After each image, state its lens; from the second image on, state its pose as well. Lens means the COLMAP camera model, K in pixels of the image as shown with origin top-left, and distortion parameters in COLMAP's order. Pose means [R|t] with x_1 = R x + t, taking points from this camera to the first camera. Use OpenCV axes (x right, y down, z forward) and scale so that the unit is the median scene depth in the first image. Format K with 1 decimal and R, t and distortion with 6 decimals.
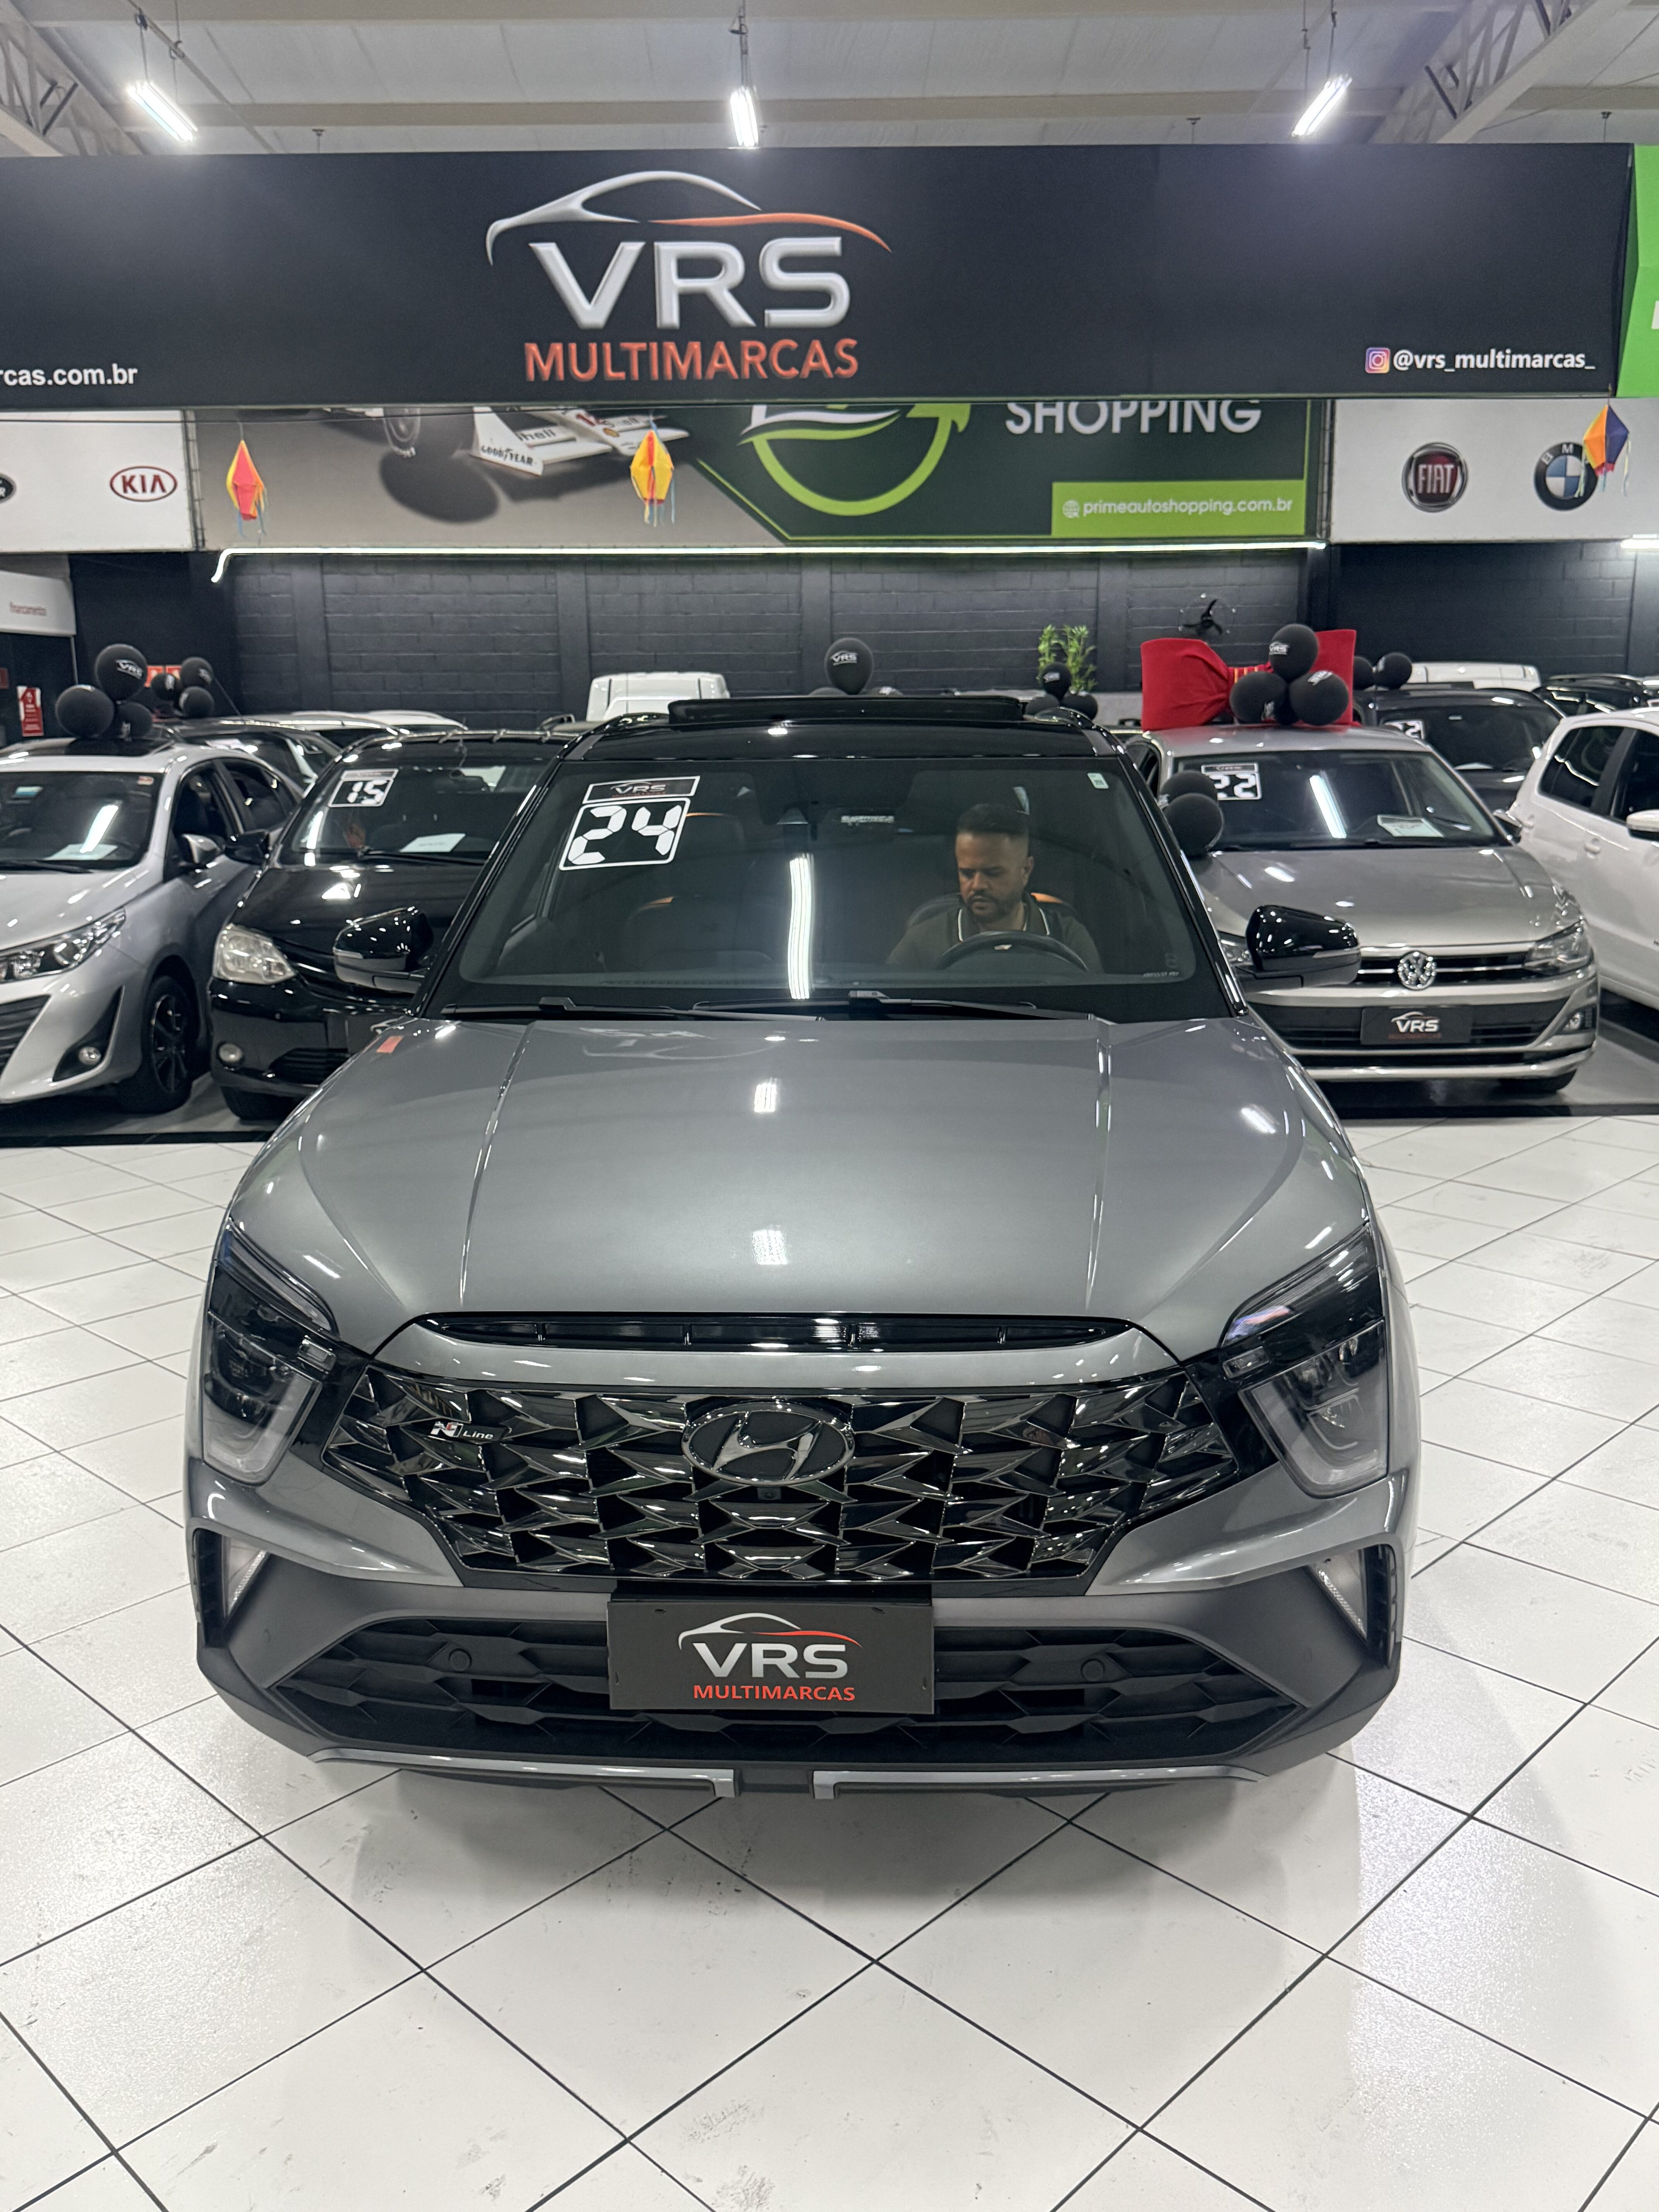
lens RADIAL K [[1840.8, 0, 830.2], [0, 1840.8, 1106.8], [0, 0, 1]] dist [0.021070, -0.037226]
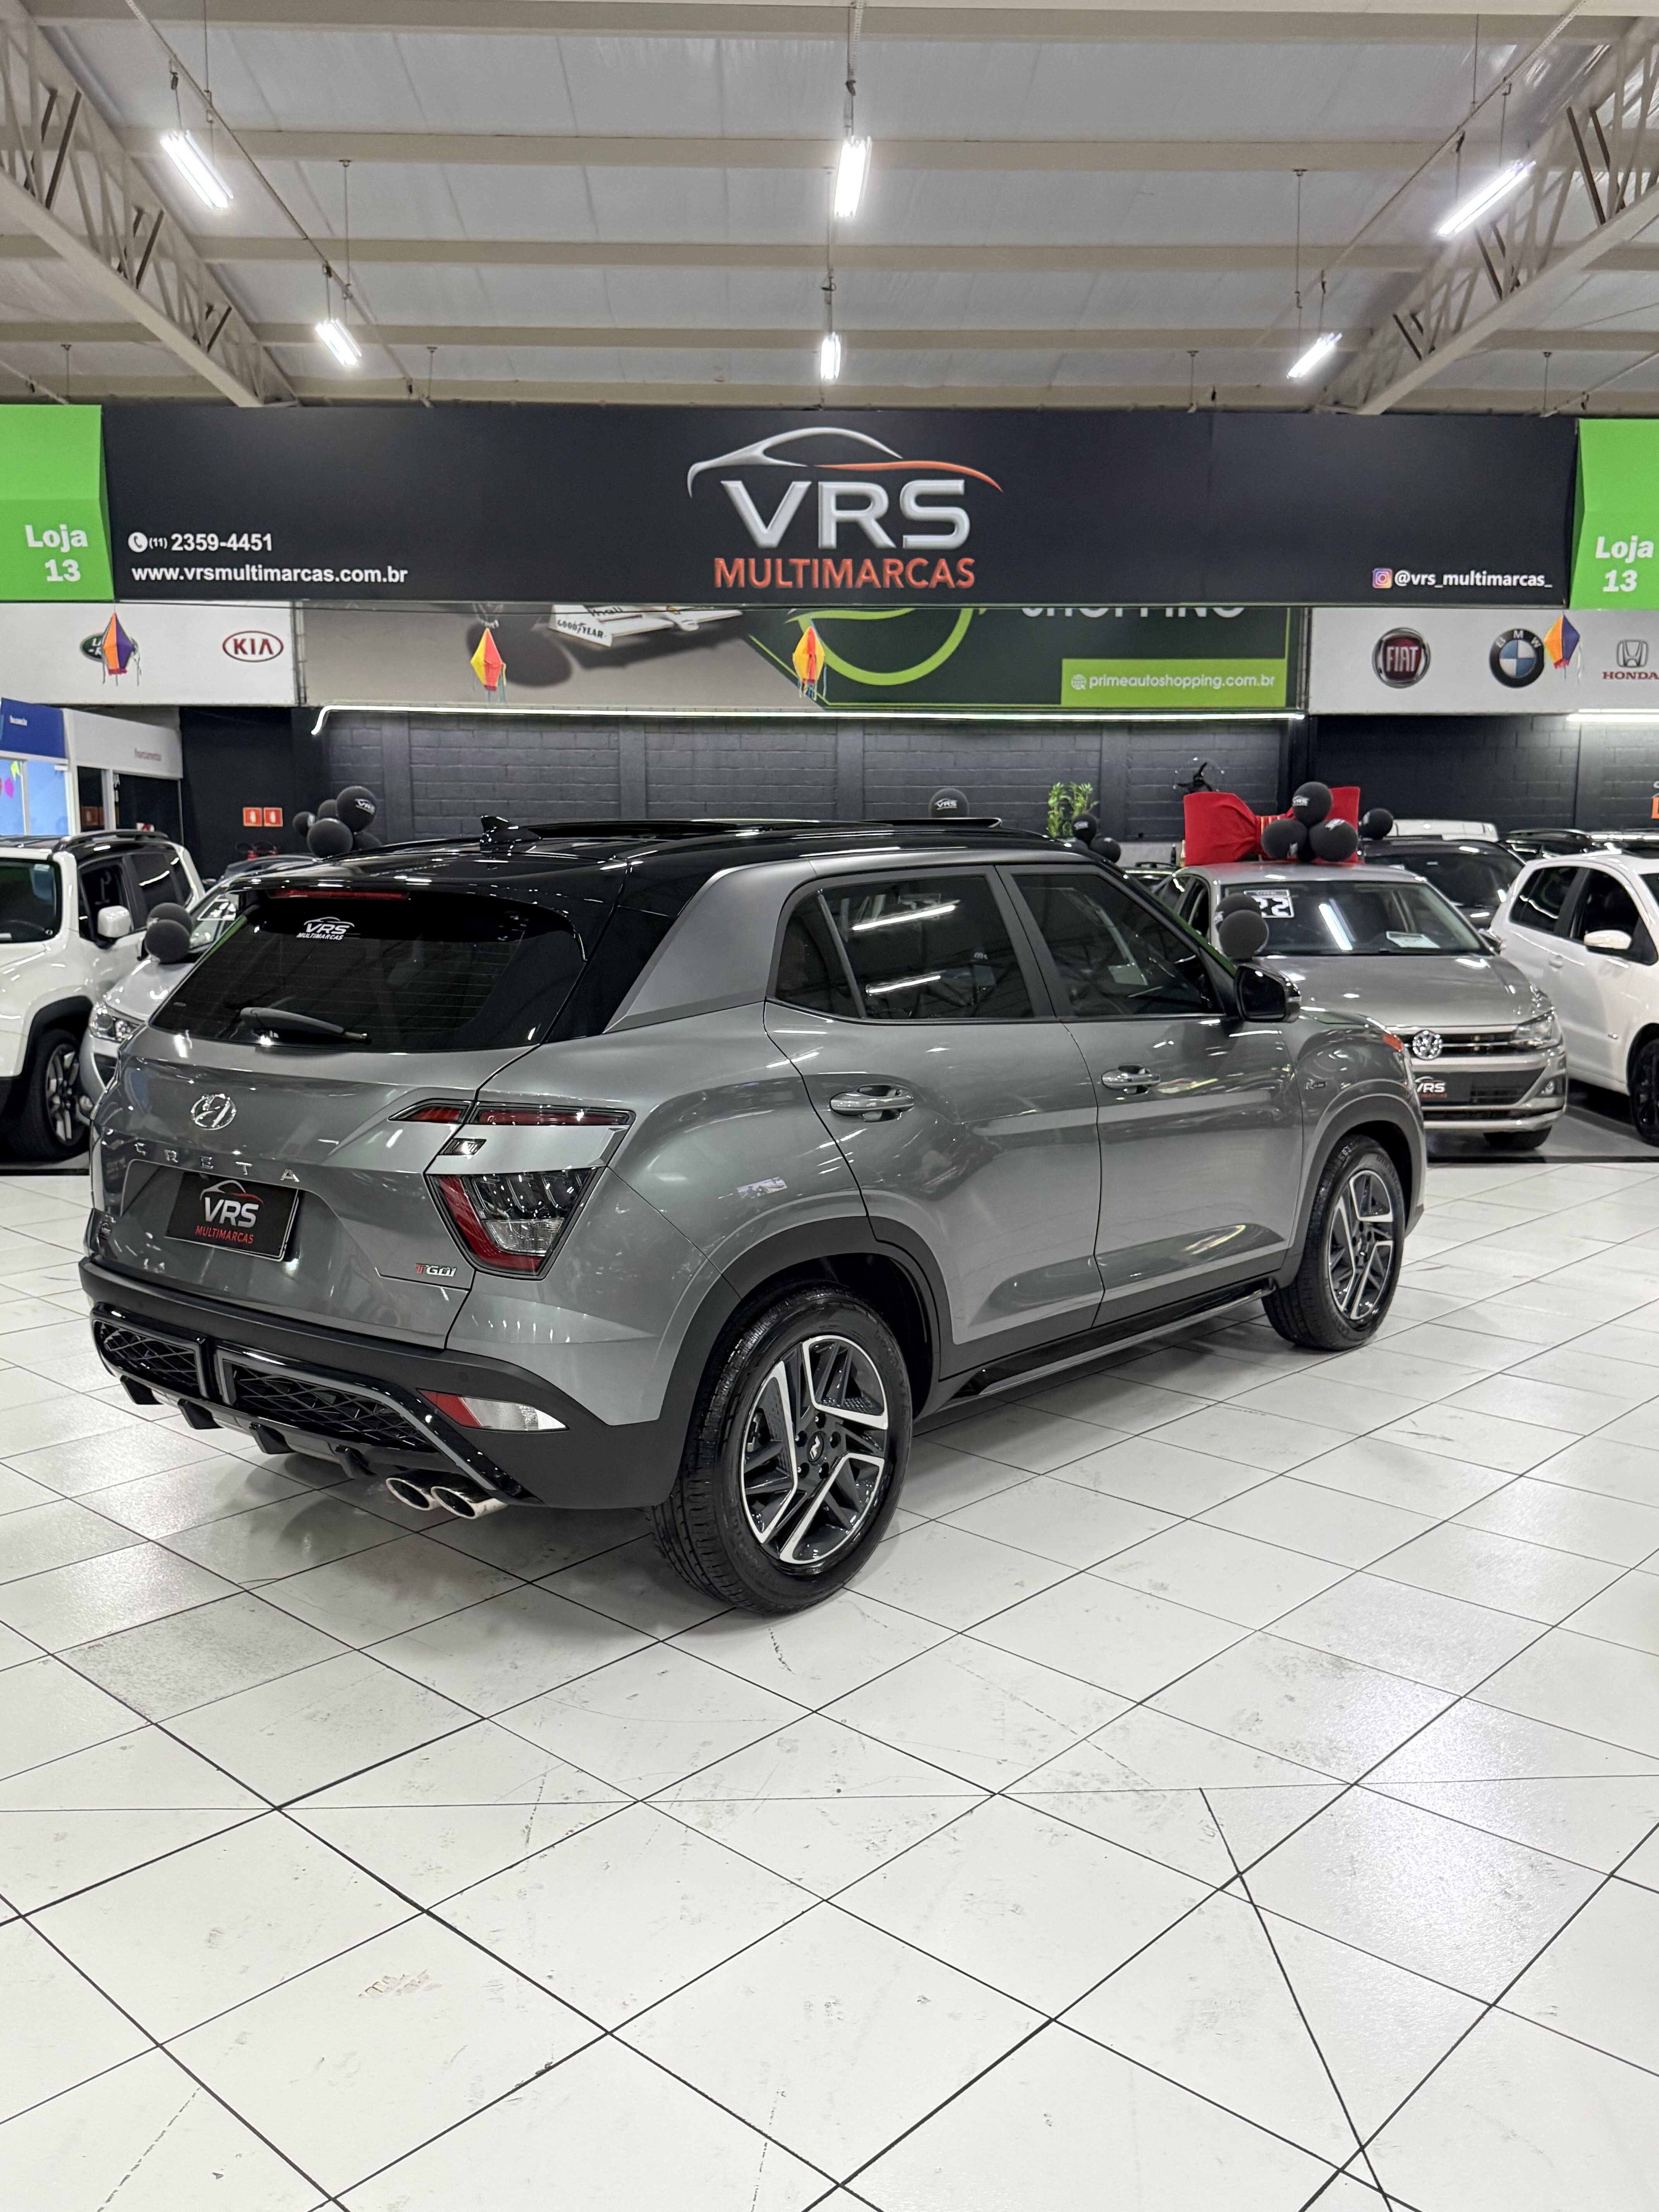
lens RADIAL K [[1814.4, 0, 823.4], [0, 1814.4, 1104.7], [0, 0, 1]] dist [0.131688, -0.261168]
pose [[0.999774, 0.010336, 0.018551, -0.069766], [-0.008798, 0.996662, -0.081164, 0.041303], [-0.019328, 0.080982, 0.996528, -0.147585]]
